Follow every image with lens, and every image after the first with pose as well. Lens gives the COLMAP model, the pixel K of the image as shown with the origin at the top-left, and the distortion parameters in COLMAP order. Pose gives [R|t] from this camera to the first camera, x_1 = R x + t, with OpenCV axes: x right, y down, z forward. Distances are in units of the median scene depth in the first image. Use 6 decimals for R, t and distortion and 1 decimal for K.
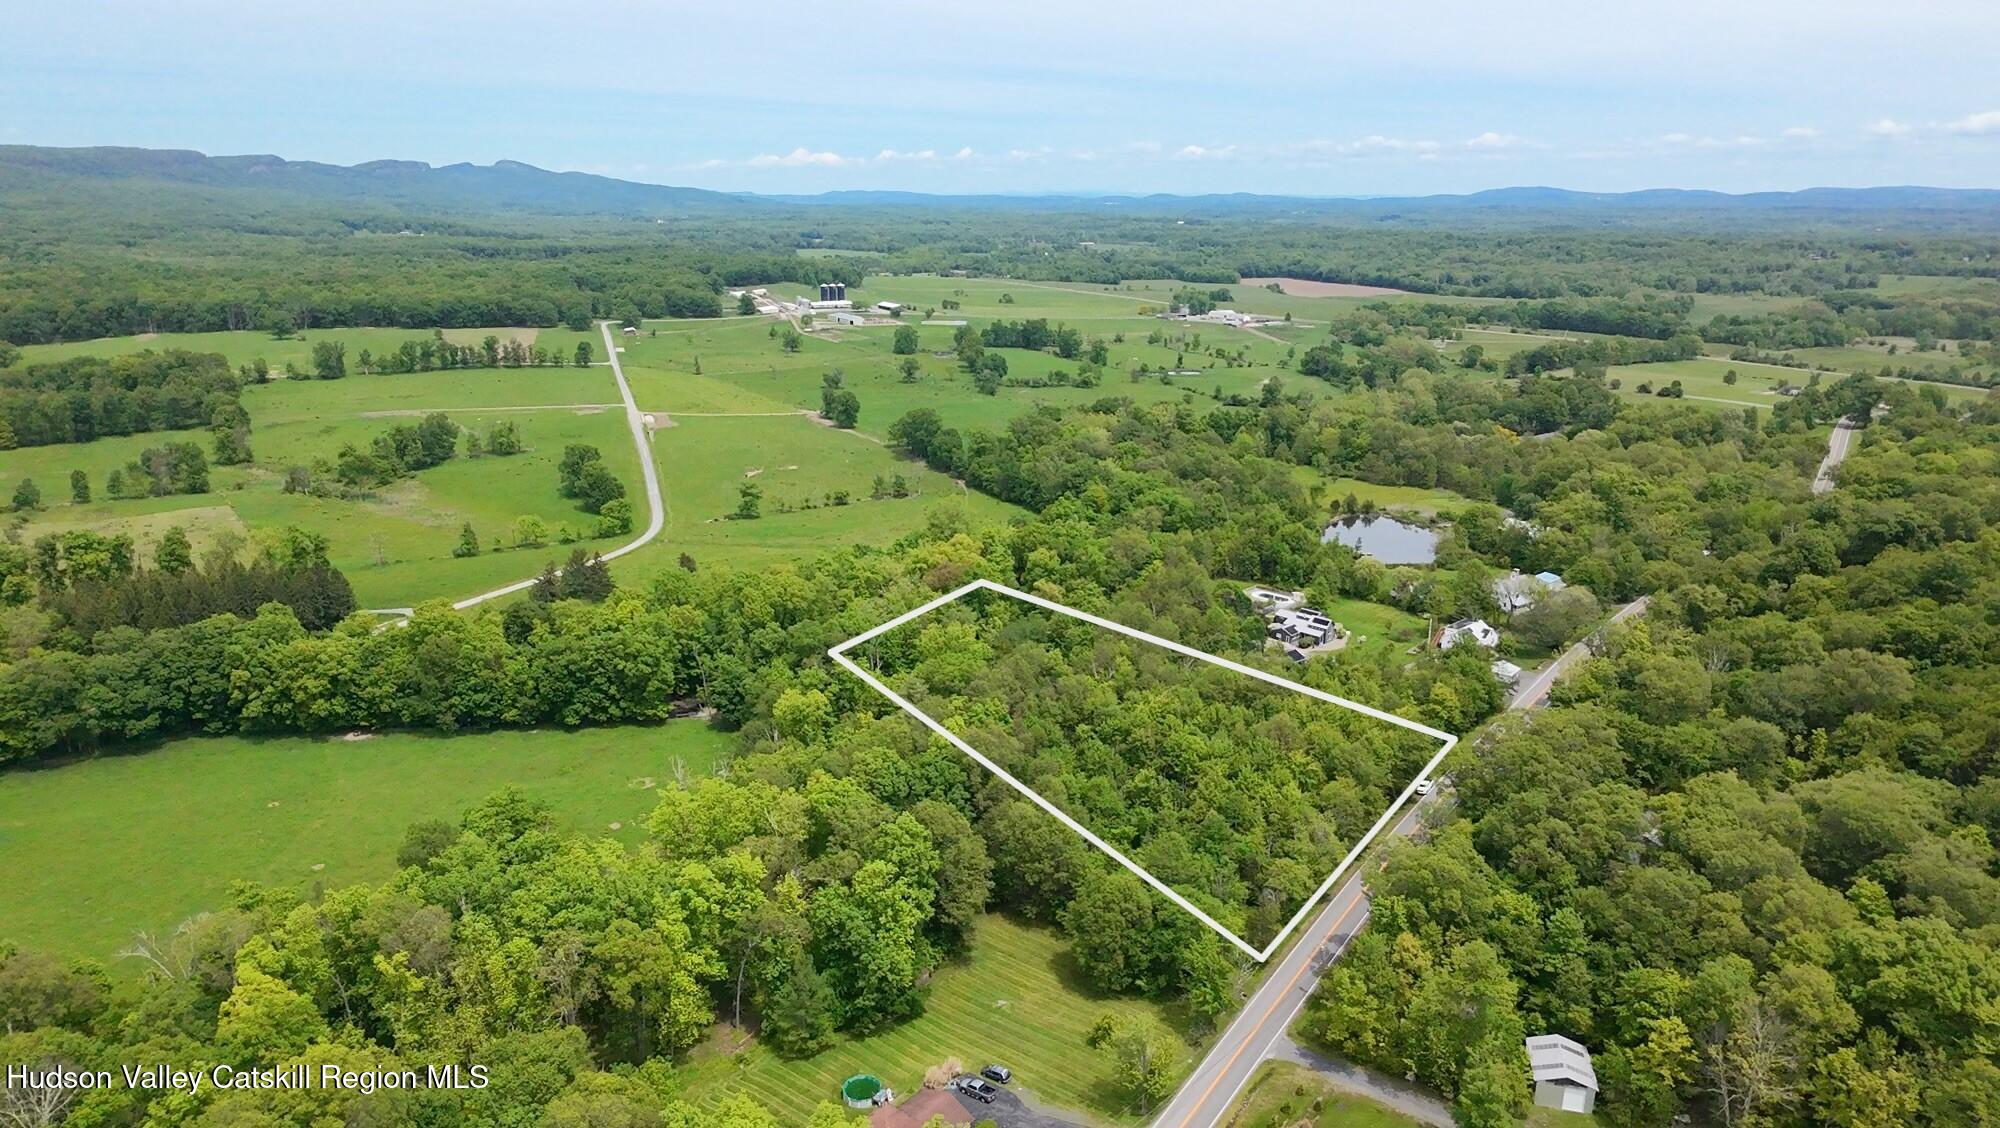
lens RADIAL K [[1277.1, 0, 1000.6], [0, 1277.1, 572.8], [0, 0, 1]] dist [0.000659, 0.002766]
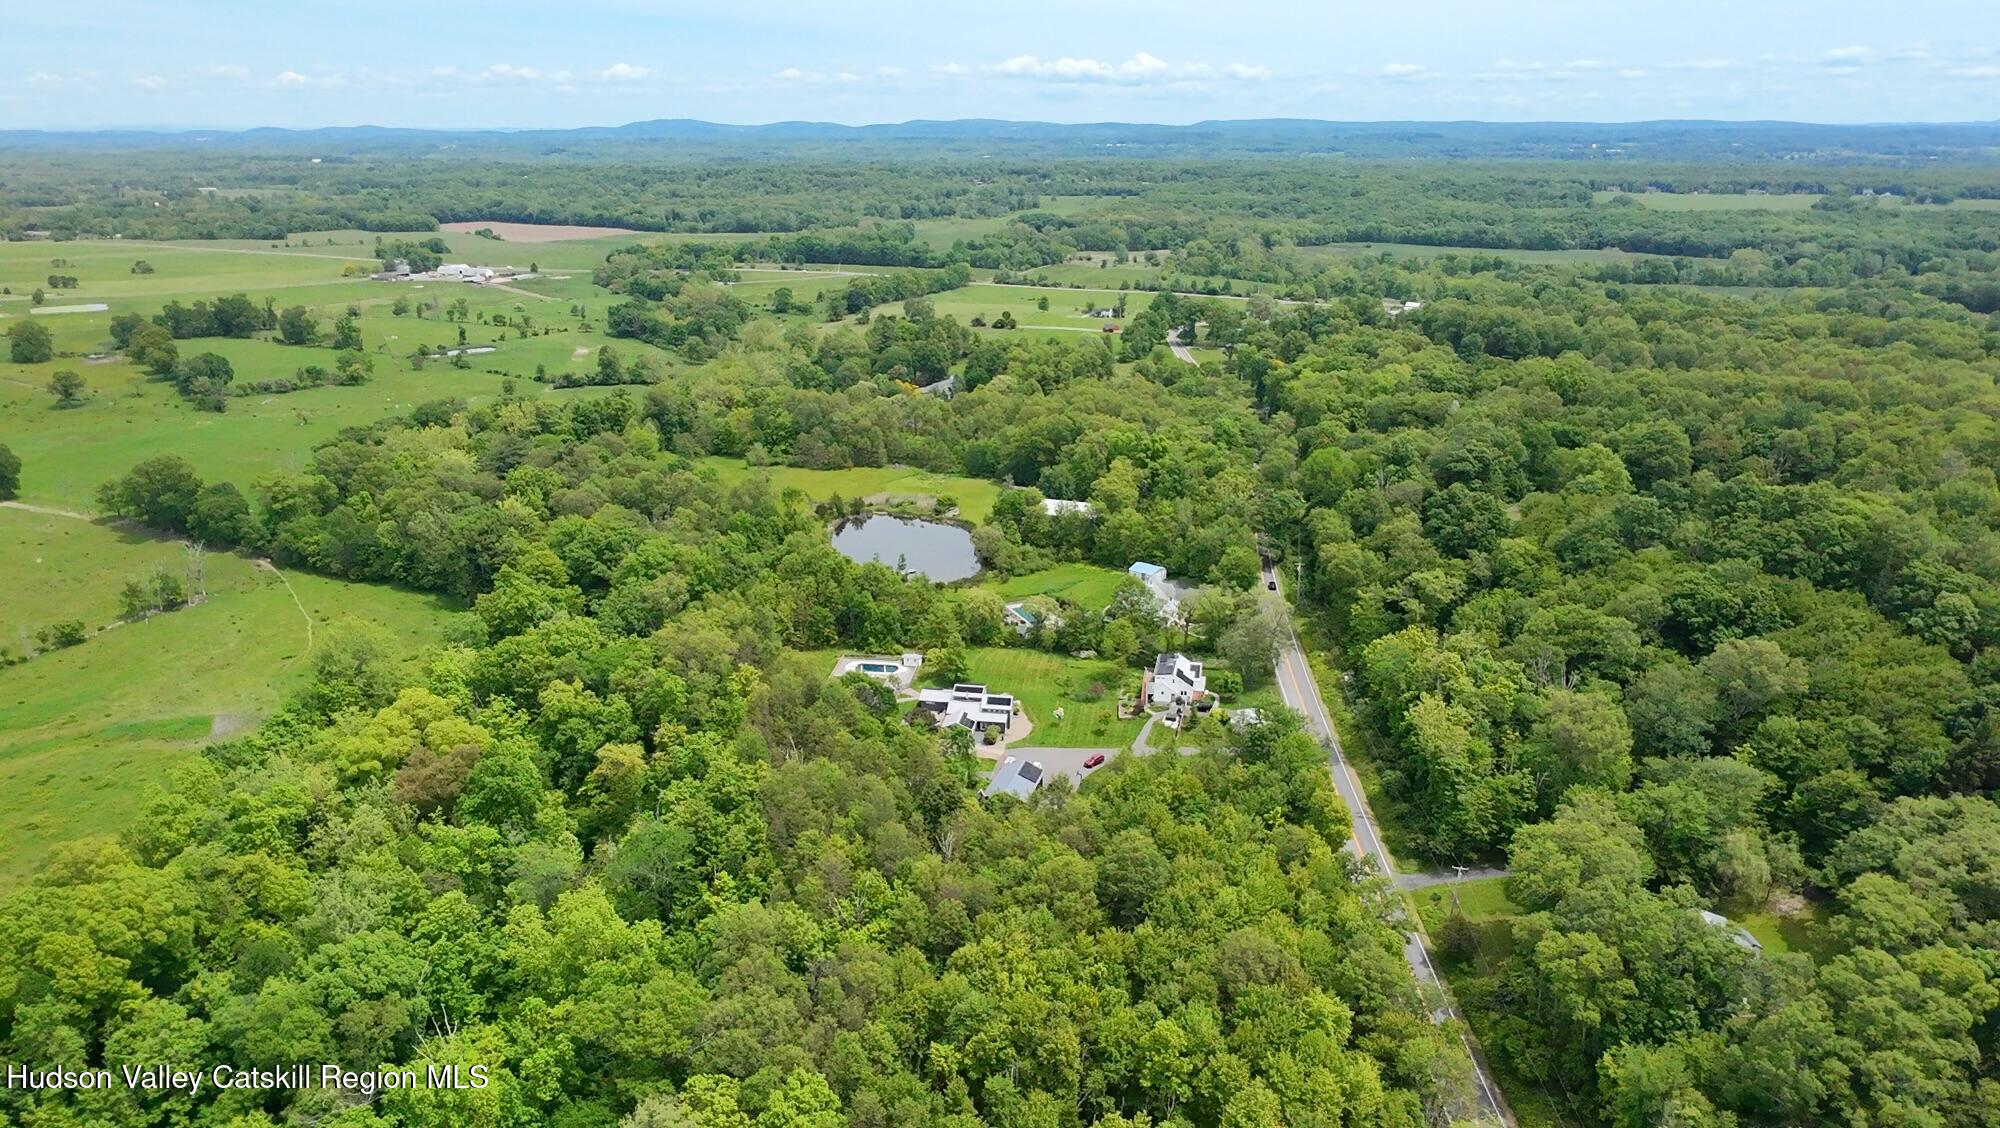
lens RADIAL K [[1276.3, 0, 1013.6], [0, 1276.3, 576.0], [0, 0, 1]] dist [0.003746, -0.000839]
pose [[0.810082, -0.198756, 0.551600, -0.128433], [0.170936, 0.979980, 0.102074, -0.099751], [-0.560845, 0.011600, 0.827839, 0.348117]]
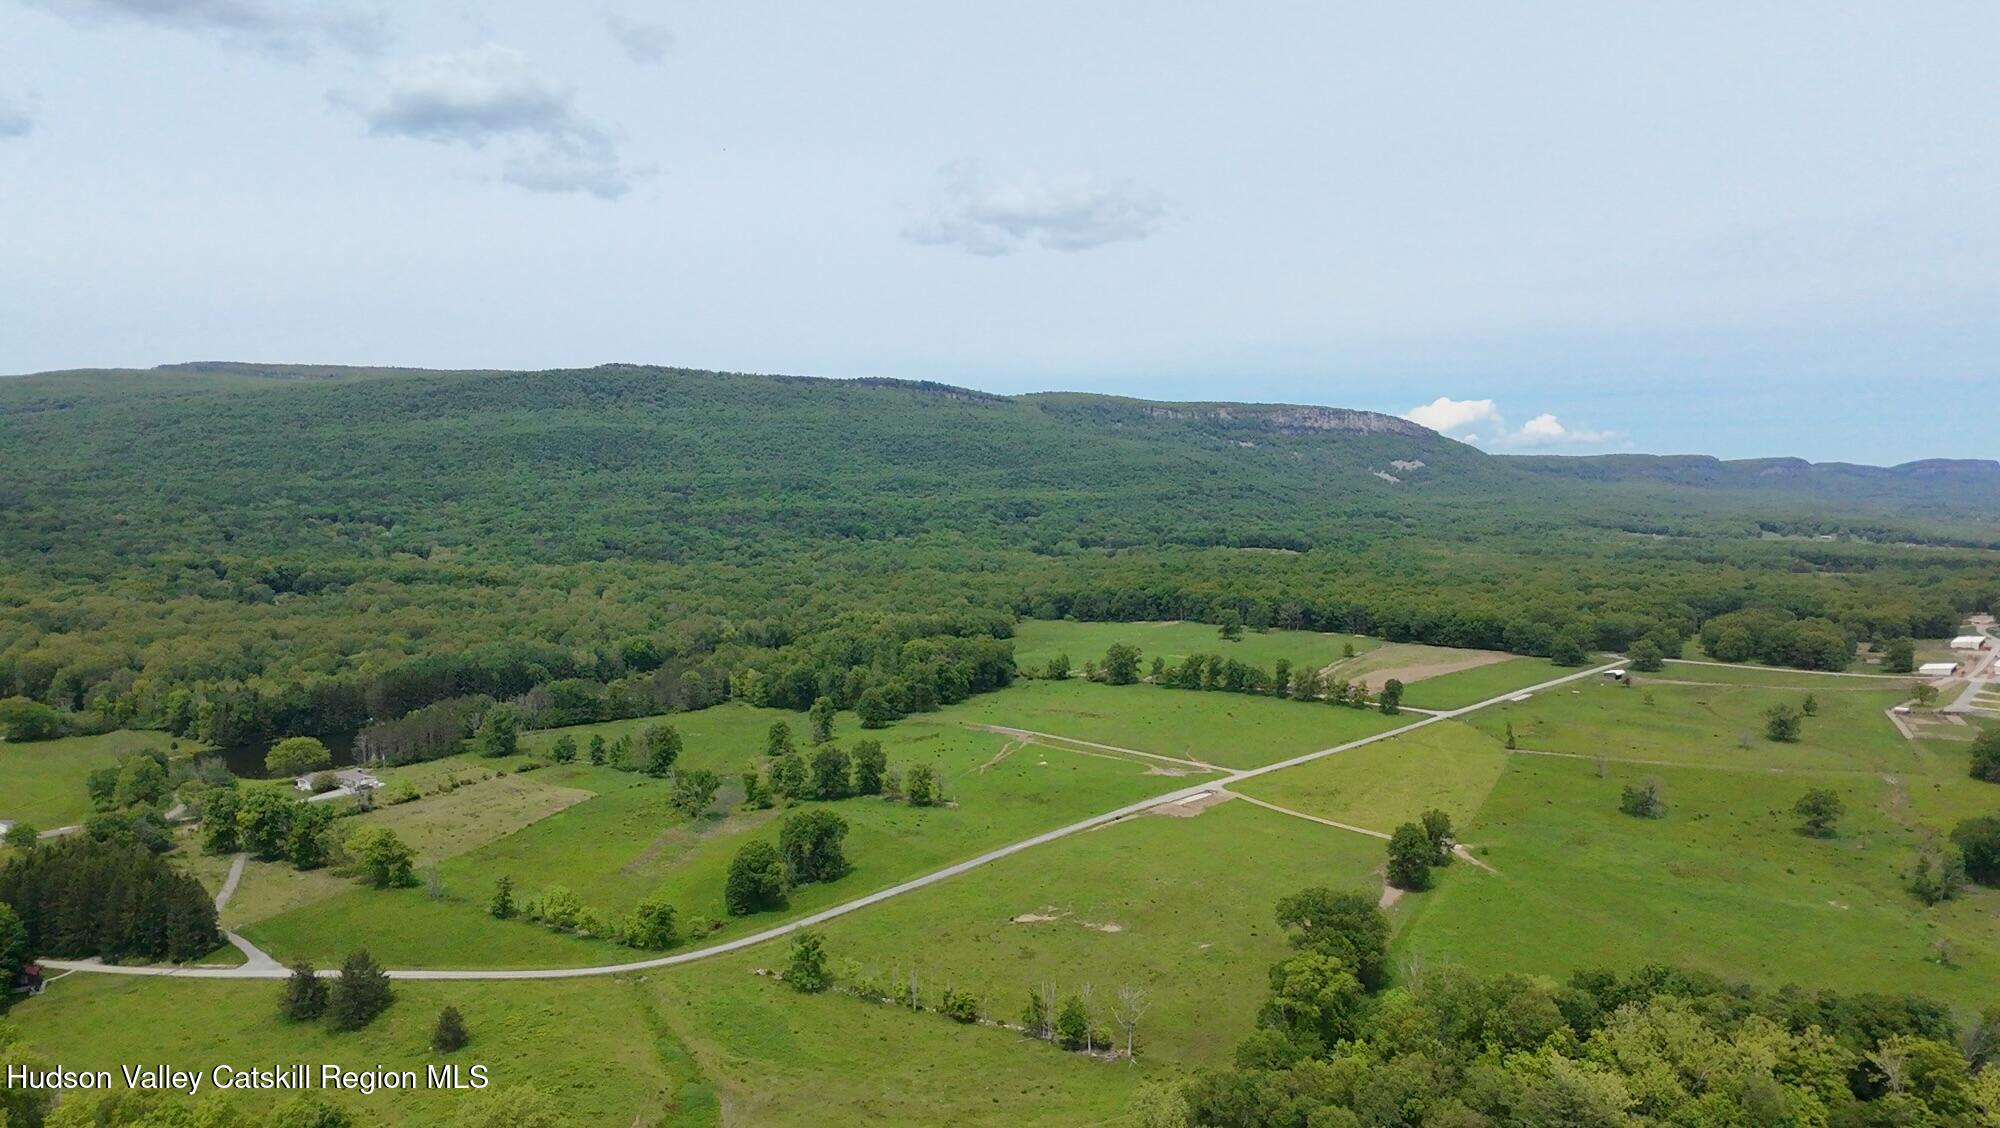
lens RADIAL K [[1276.3, 0, 1010.3], [0, 1276.3, 566.3], [0, 0, 1]] dist [0.003746, -0.000839]
pose [[0.459479, 0.048429, -0.886867, 0.524107], [-0.252087, 0.964562, -0.077932, -0.291381], [0.851664, 0.259375, 0.455404, 1.001041]]
